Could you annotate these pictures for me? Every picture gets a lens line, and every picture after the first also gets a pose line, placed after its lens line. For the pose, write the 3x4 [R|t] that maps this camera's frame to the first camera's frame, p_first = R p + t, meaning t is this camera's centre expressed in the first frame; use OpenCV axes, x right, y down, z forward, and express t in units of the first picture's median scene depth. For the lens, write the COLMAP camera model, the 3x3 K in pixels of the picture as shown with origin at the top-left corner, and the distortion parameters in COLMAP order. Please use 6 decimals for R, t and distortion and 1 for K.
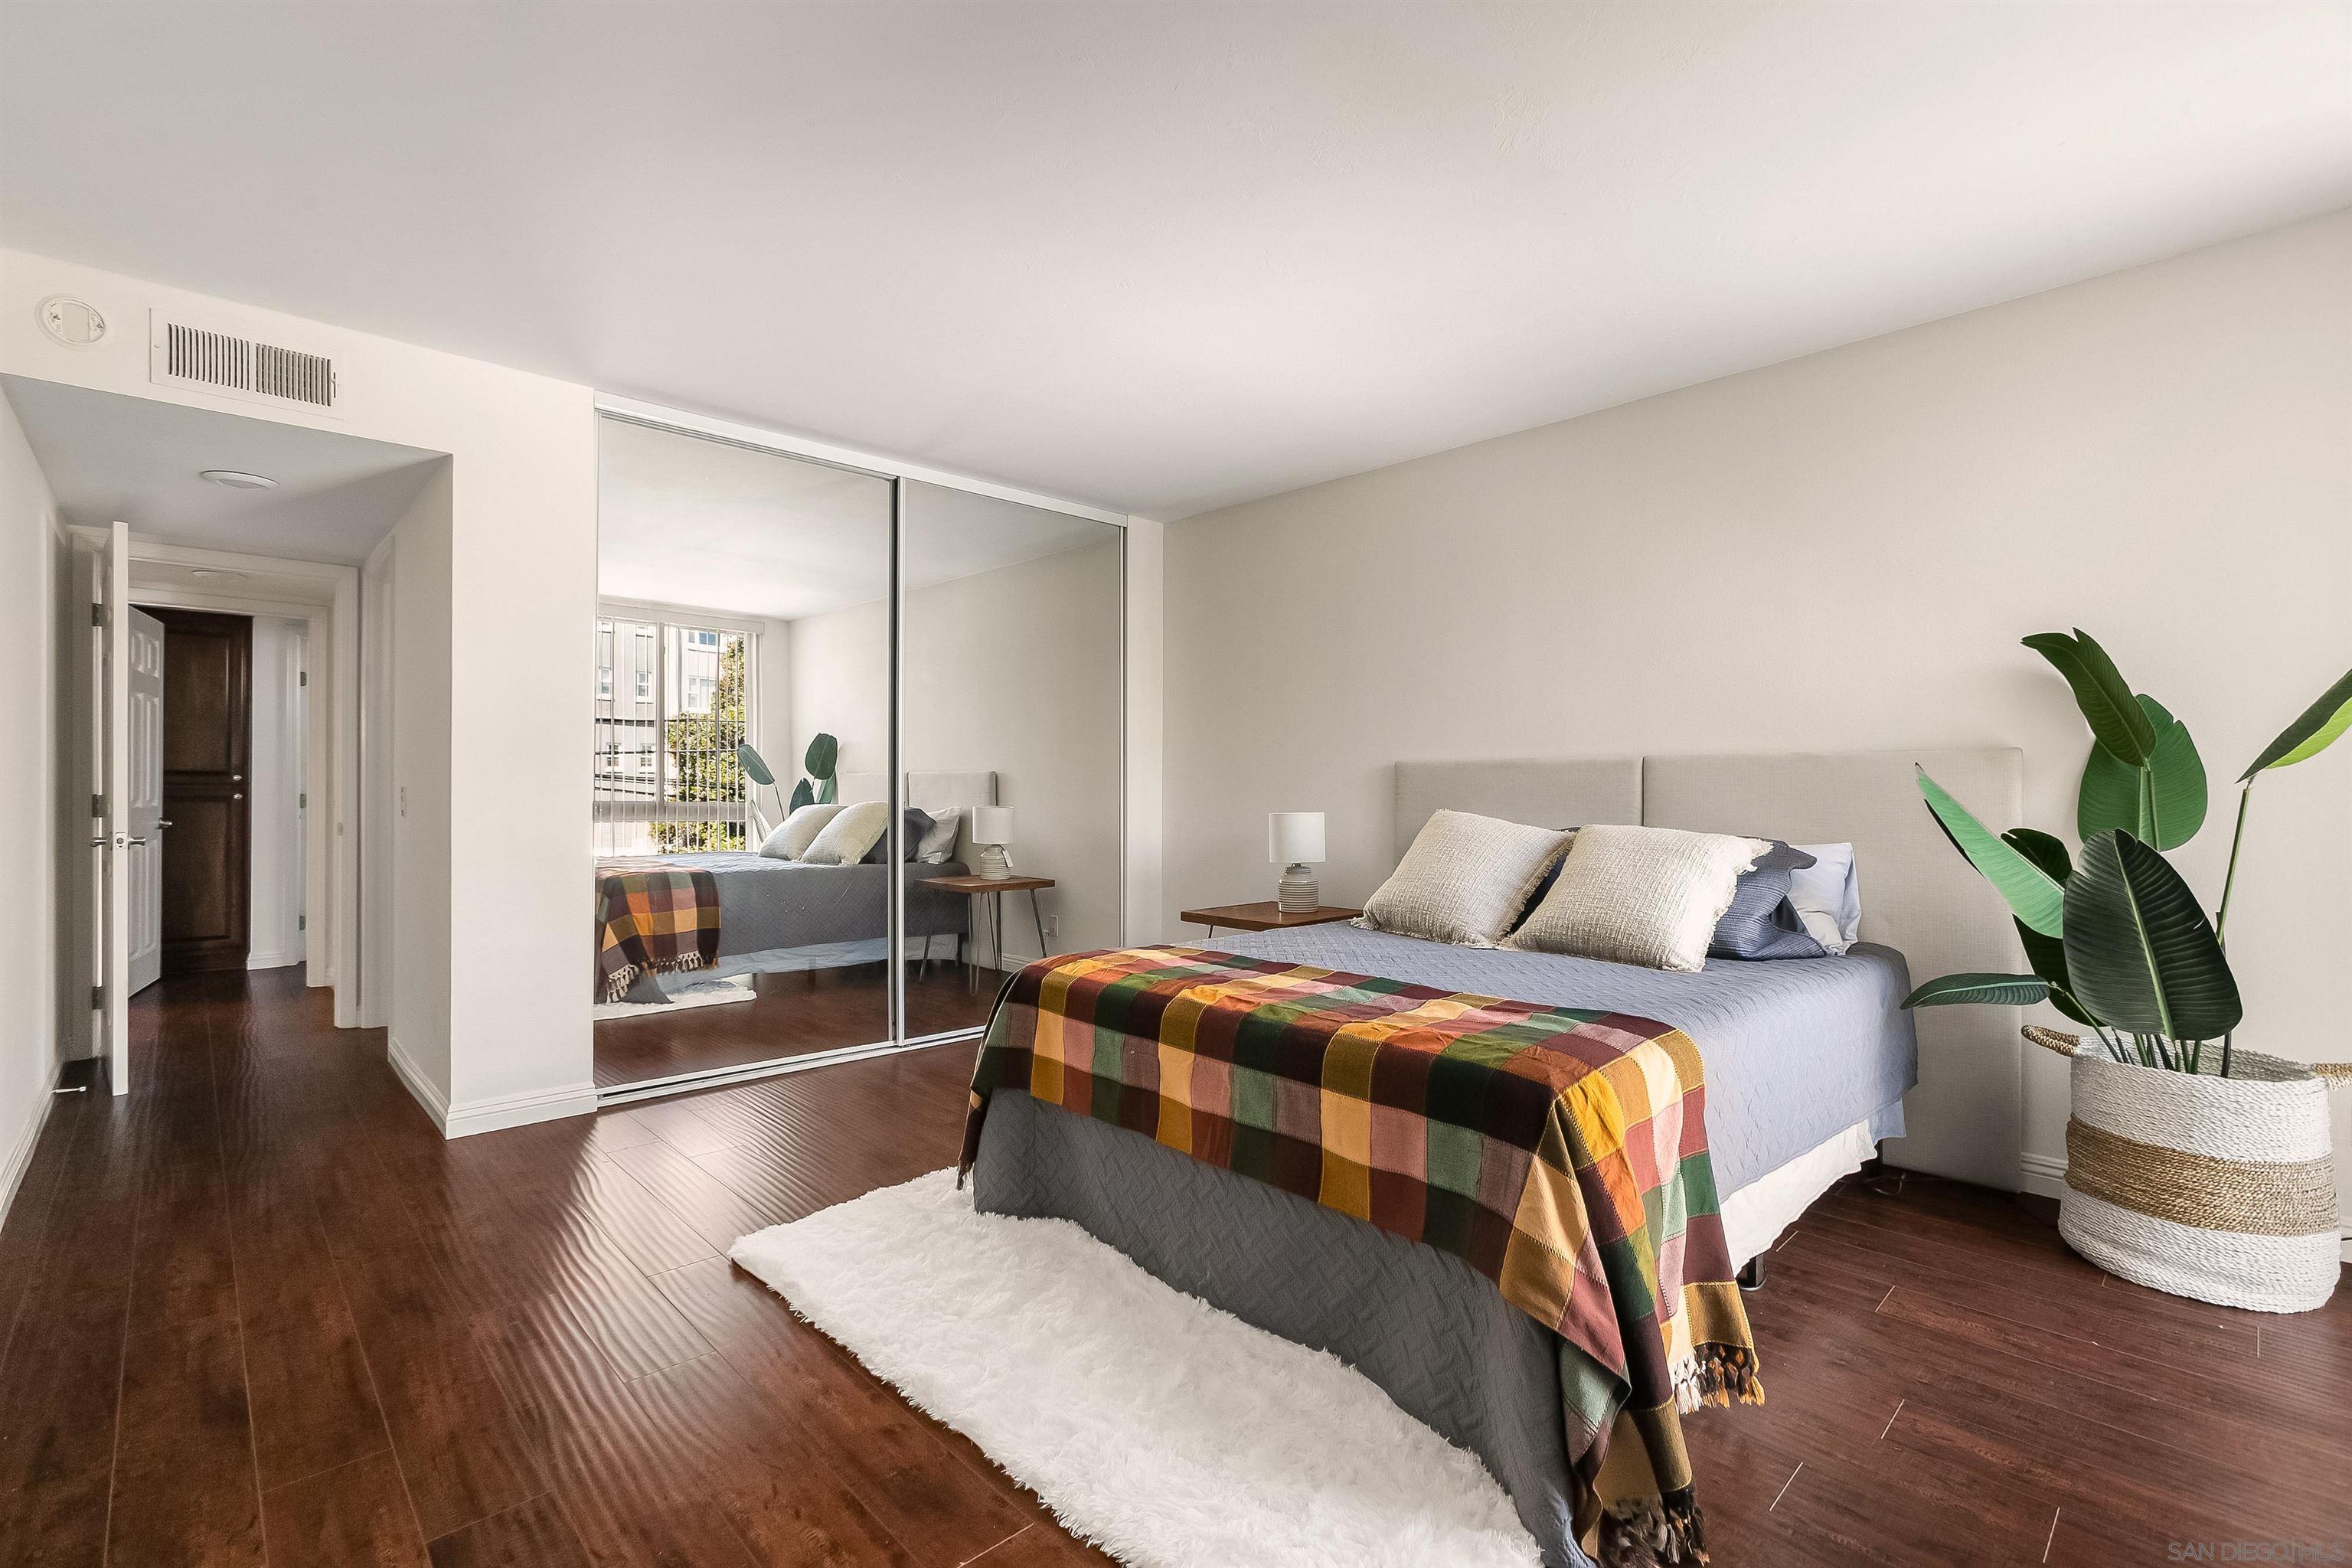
lens RADIAL K [[1051.8, 0, 1174.6], [0, 1051.8, 787.1], [0, 0, 1]] dist [-0.004734, 0.001731]
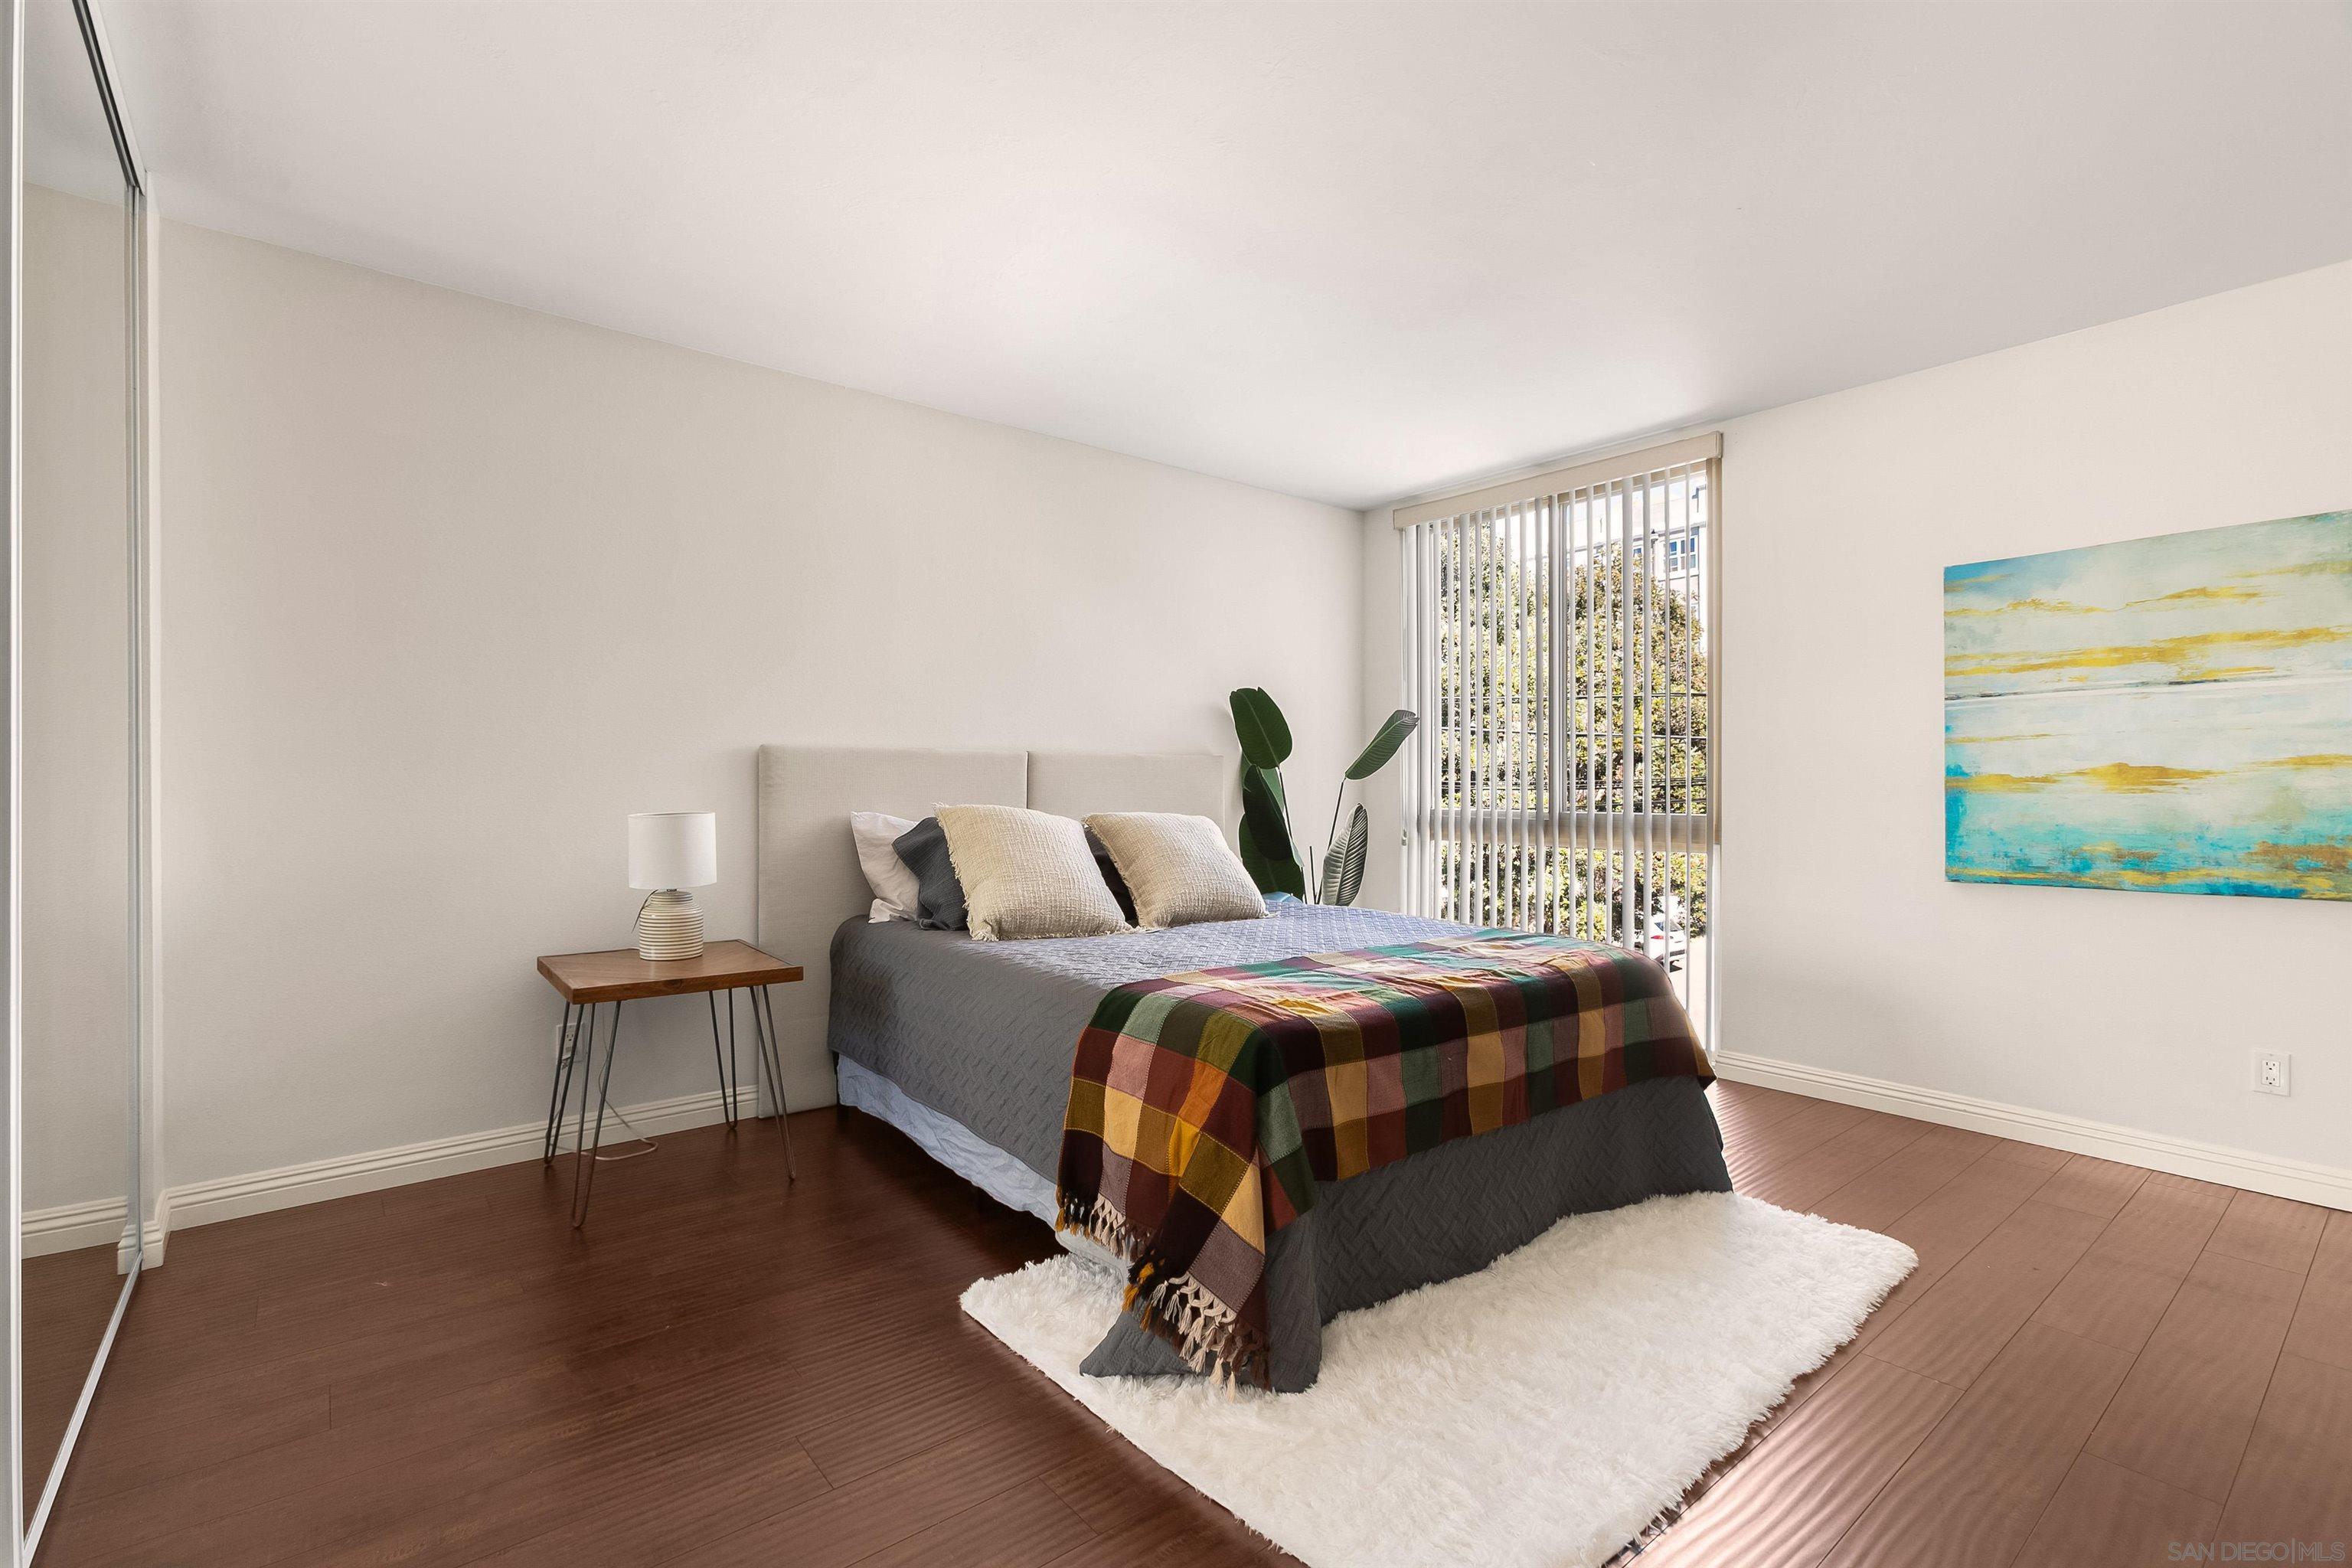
lens RADIAL K [[1051.8, 0, 1172.5], [0, 1051.8, 783.1], [0, 0, 1]] dist [-0.004734, 0.001731]
pose [[0.079330, -0.000849, 0.996848, -0.973122], [-0.002105, 0.999997, 0.001020, 0.003508], [-0.996846, -0.002179, 0.079328, 1.139616]]
